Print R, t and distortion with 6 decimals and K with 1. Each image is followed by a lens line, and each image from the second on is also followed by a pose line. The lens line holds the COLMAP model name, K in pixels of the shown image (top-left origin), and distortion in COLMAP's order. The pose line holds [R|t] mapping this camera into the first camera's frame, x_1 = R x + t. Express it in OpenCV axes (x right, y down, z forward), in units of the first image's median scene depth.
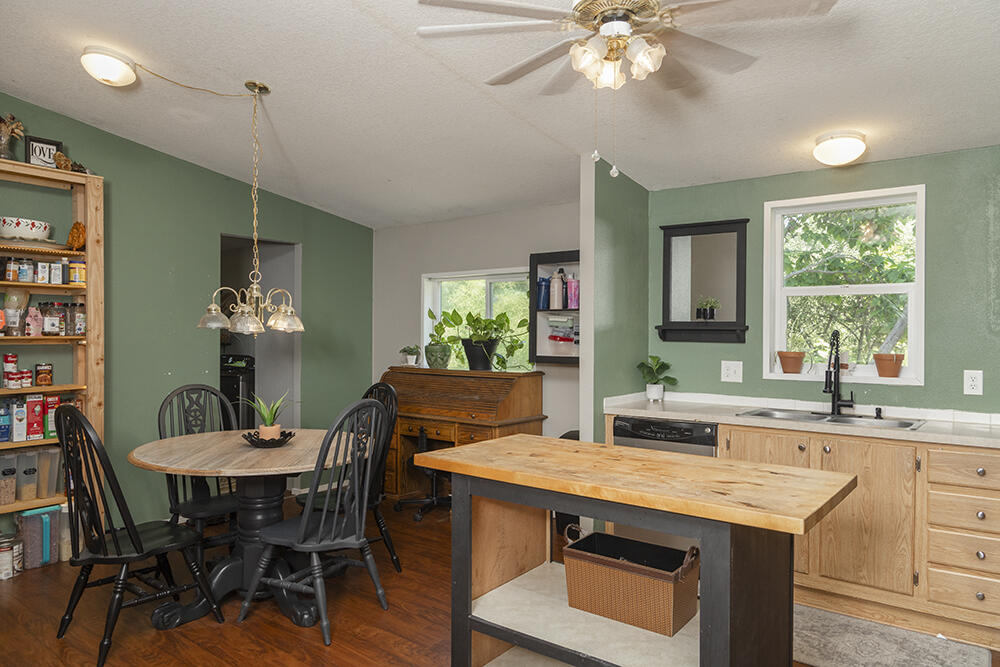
lens RADIAL K [[669.0, 0, 499.9], [0, 669.0, 333.9], [0, 0, 1]] dist [0.009293, -0.002903]
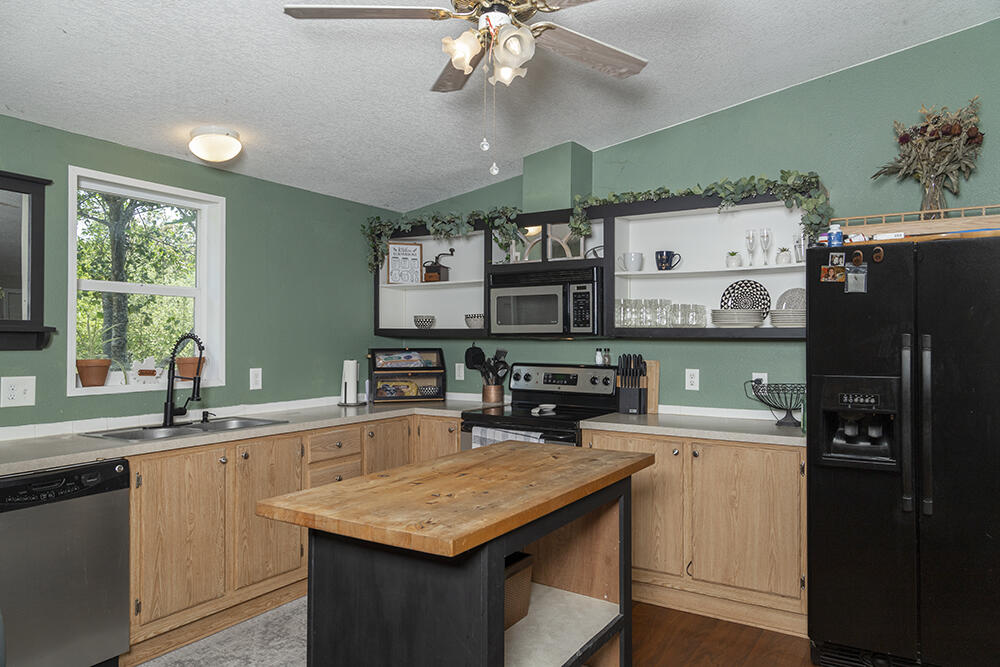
lens RADIAL K [[669.0, 0, 499.8], [0, 669.0, 335.3], [0, 0, 1]] dist [0.009293, -0.002903]
pose [[-0.112305, 0.004563, 0.993663, -0.461597], [0.004772, 0.999980, -0.004053, 0.003153], [-0.993662, 0.004287, -0.112325, 0.659775]]
